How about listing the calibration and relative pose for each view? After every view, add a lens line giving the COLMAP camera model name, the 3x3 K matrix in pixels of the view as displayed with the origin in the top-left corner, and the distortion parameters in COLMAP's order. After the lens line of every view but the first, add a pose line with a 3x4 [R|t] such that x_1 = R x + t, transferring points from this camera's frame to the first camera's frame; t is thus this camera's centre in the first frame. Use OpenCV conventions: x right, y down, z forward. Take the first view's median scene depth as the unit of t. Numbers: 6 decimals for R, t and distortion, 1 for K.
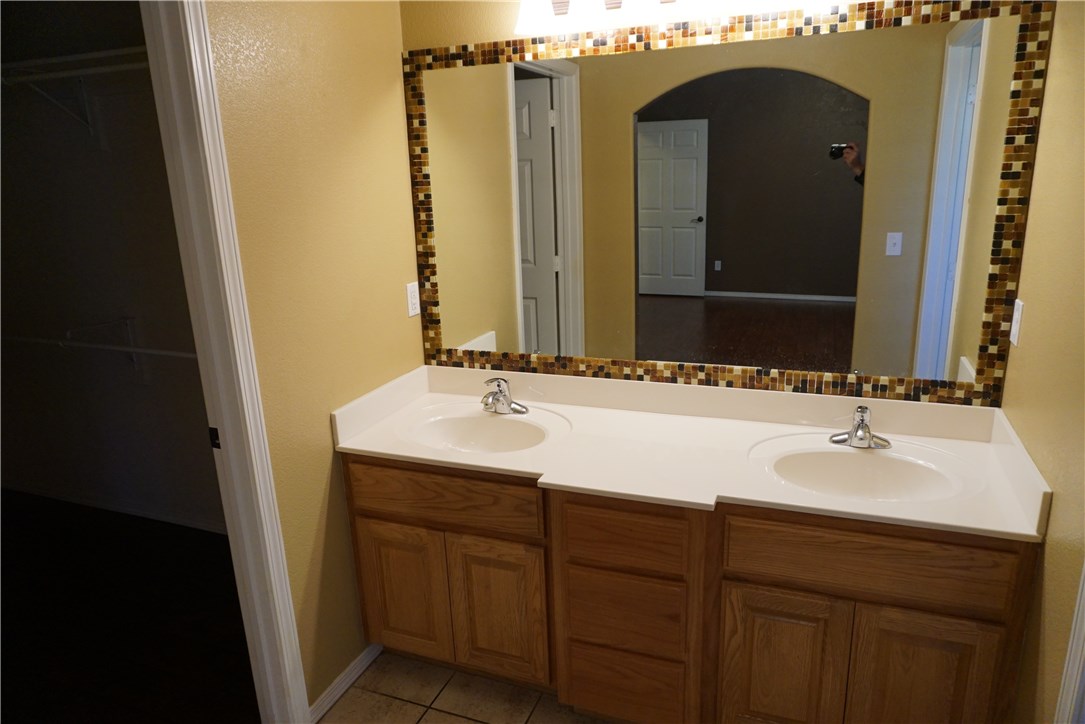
lens RADIAL K [[720.8, 0, 551.3], [0, 720.8, 369.2], [0, 0, 1]] dist [-0.053633, 0.032192]
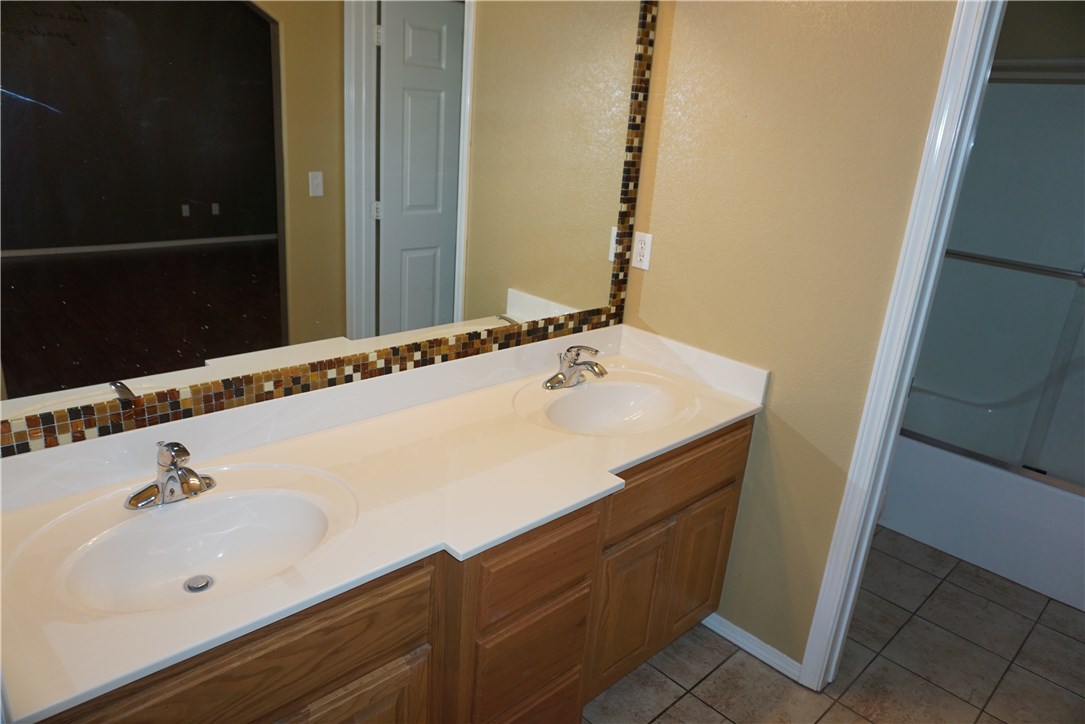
lens RADIAL K [[720.8, 0, 544.4], [0, 720.8, 360.9], [0, 0, 1]] dist [-0.053633, 0.032192]
pose [[0.420999, -0.230402, 0.877311, -0.505476], [0.162180, 0.970736, 0.177111, -0.120841], [-0.892445, 0.067719, 0.446046, 0.577893]]
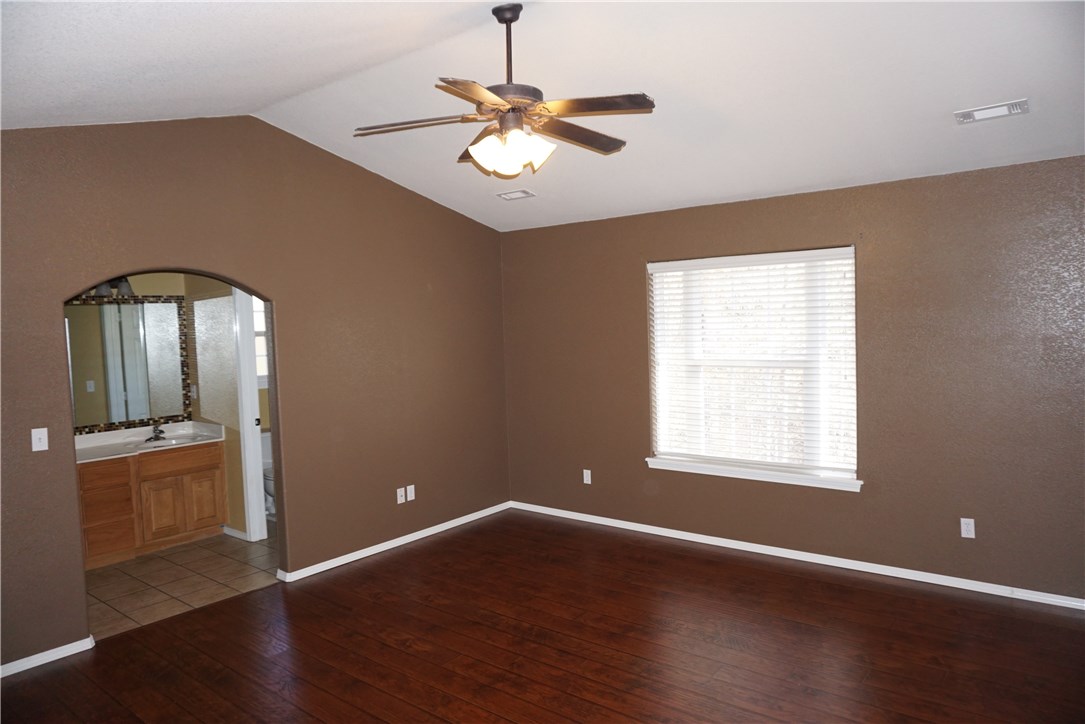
lens RADIAL K [[720.8, 0, 548.3], [0, 720.8, 358.9], [0, 0, 1]] dist [-0.053633, 0.032192]
pose [[0.296000, -0.029794, 0.954723, -1.859326], [0.280348, 0.958204, -0.057015, 0.406222], [-0.913121, 0.284531, 0.291981, -1.394110]]
